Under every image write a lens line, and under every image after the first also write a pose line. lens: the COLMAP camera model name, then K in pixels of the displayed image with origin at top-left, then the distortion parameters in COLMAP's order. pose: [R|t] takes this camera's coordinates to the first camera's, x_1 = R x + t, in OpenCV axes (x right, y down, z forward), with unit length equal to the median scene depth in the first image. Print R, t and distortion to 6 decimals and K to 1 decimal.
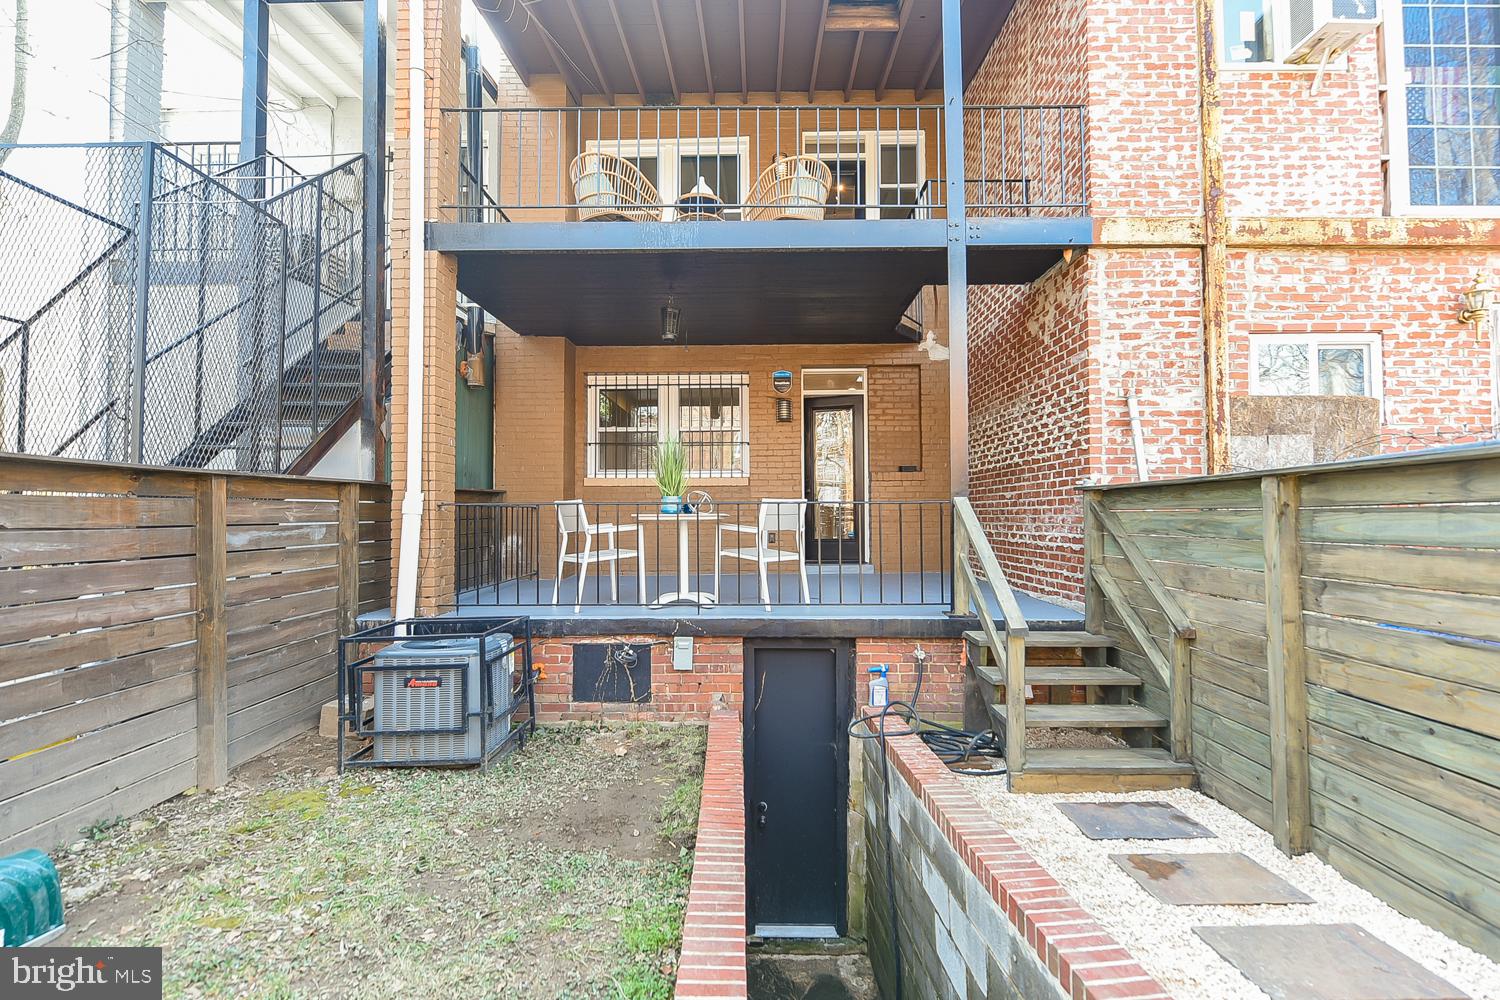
lens RADIAL K [[679.1, 0, 757.9], [0, 679.1, 497.9], [0, 0, 1]] dist [-0.007468, -0.000758]
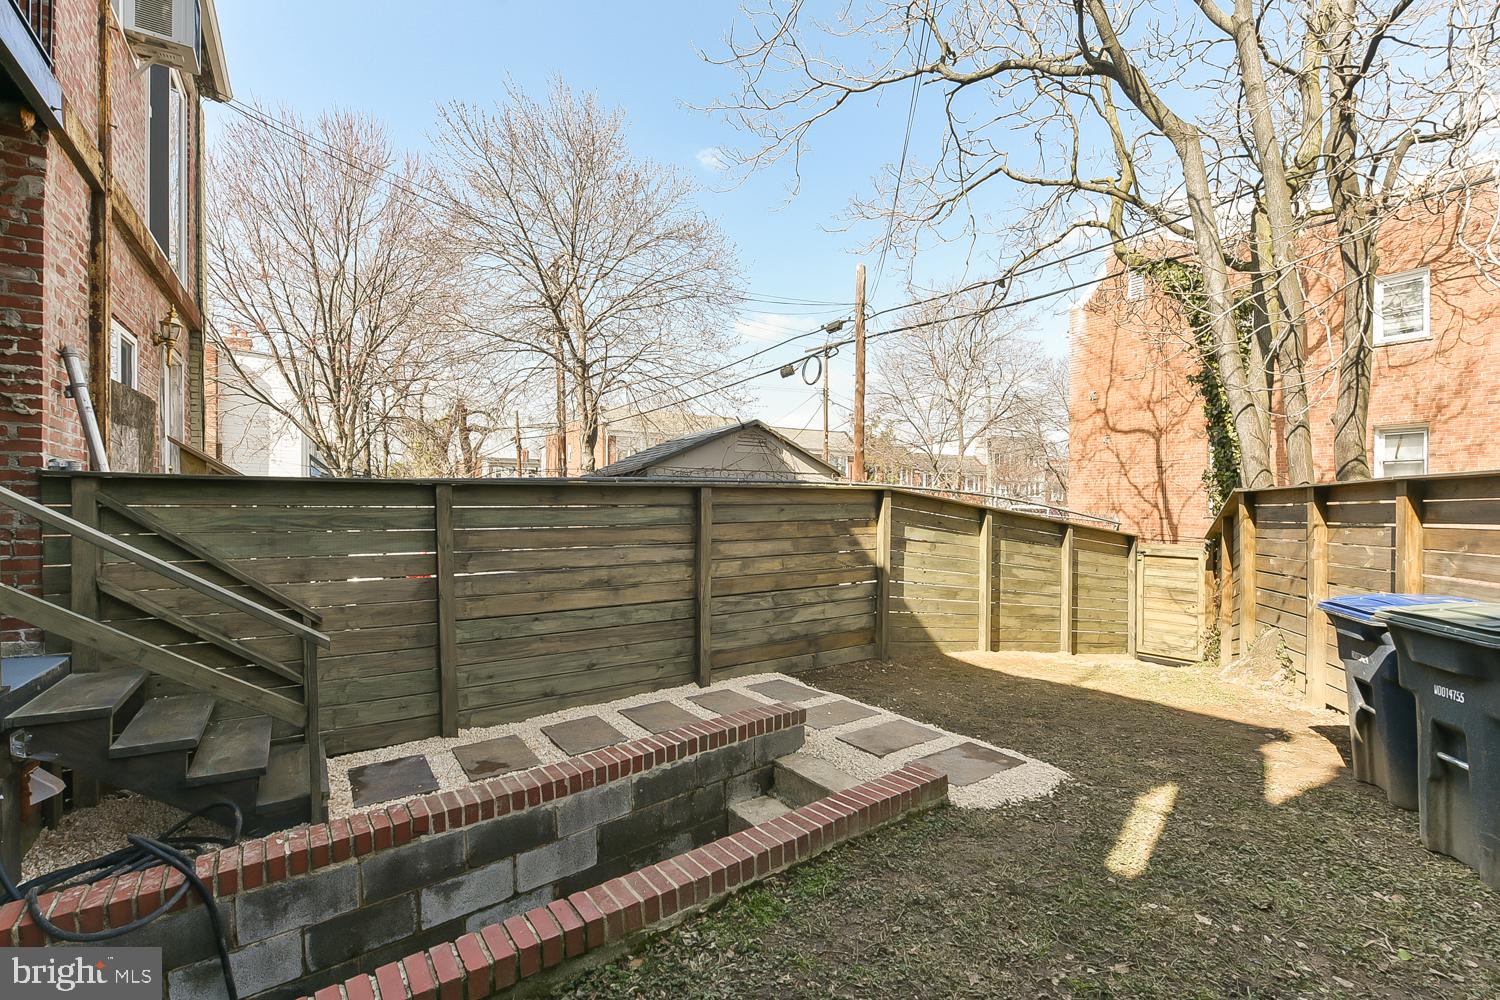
lens RADIAL K [[666.6, 0, 750.0], [0, 666.6, 500.0], [0, 0, 1]] dist [-0.000110, -0.000068]
pose [[-0.576150, 0.016023, 0.817187, -0.792432], [-0.020854, 0.999194, -0.034295, 0.035649], [-0.817078, -0.036801, -0.575351, 1.290020]]
